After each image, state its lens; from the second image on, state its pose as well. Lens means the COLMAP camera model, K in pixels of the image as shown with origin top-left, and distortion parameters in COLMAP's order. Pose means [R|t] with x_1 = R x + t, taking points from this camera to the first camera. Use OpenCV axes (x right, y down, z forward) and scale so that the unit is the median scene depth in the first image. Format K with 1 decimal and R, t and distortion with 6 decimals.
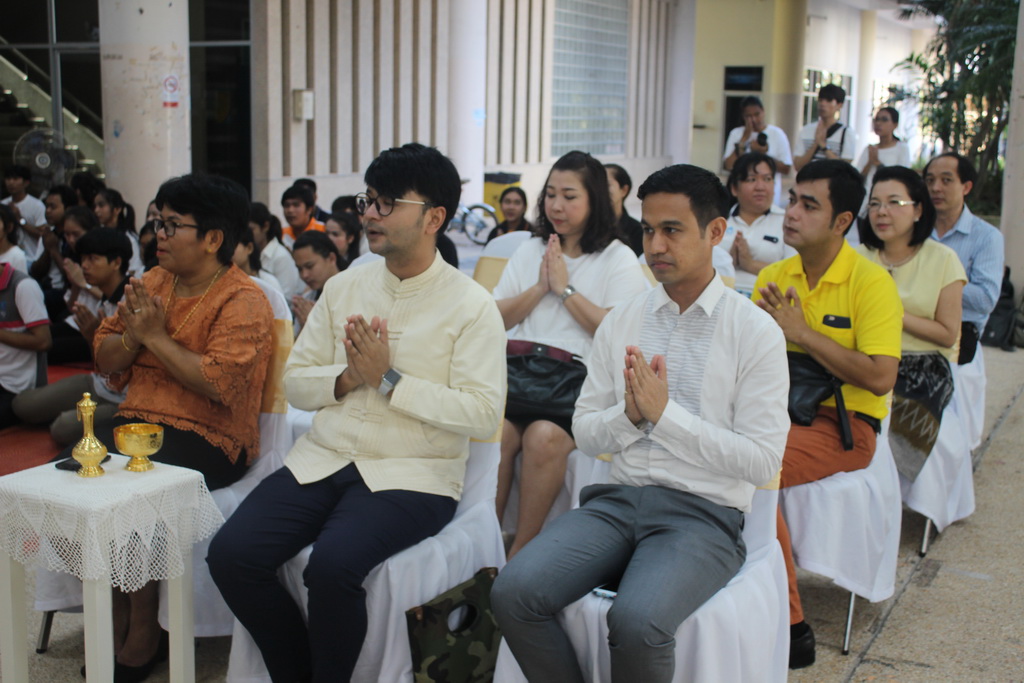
lens RADIAL K [[1335.6, 0, 512.8], [0, 1335.6, 360.4], [0, 0, 1]] dist [-0.157208, 0.389092]
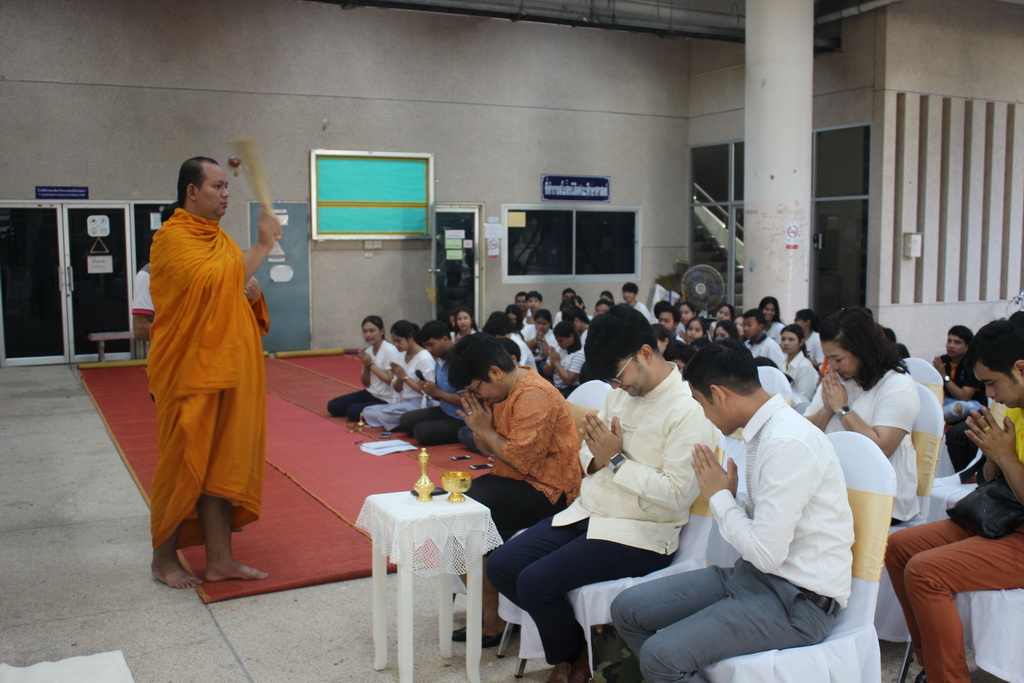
lens RADIAL K [[1079.2, 0, 512.8], [0, 1079.2, 362.7], [0, 0, 1]] dist [-0.150713, 0.206809]
pose [[0.795185, 0.046829, -0.604556, 0.332633], [-0.091726, 0.994830, -0.043589, -0.019136], [0.599389, 0.090115, 0.795369, 0.017249]]
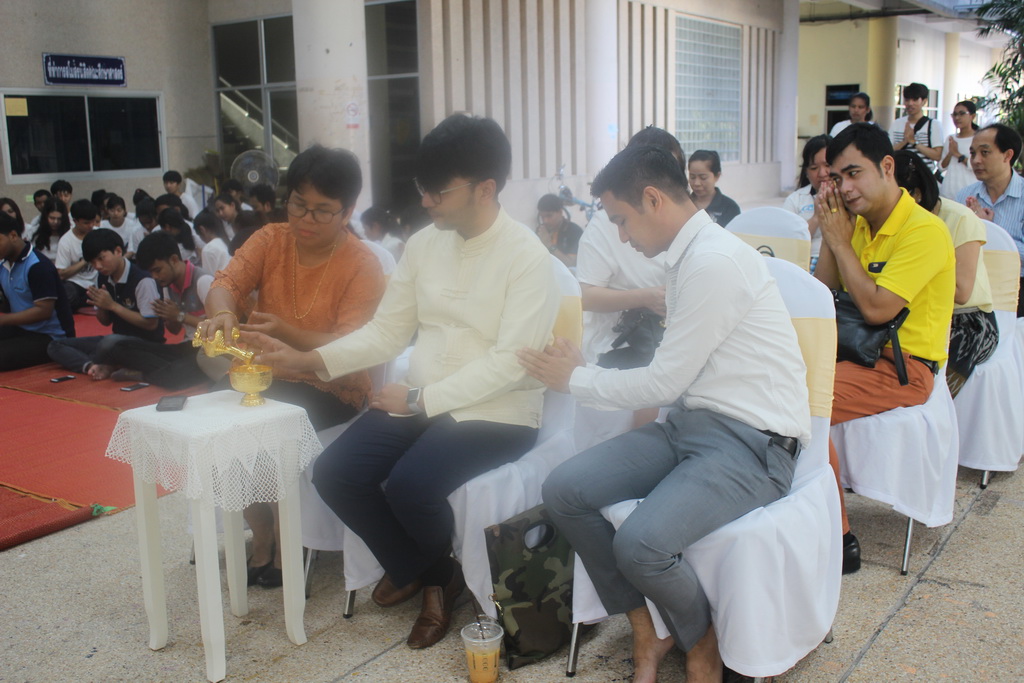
lens RADIAL K [[1079.2, 0, 512.8], [0, 1079.2, 362.7], [0, 0, 1]] dist [-0.150713, 0.206809]
pose [[0.990124, -0.013174, -0.139576, 0.045986], [0.015525, 0.999755, 0.015769, 0.023648], [0.139334, -0.017780, 0.990086, 0.075301]]
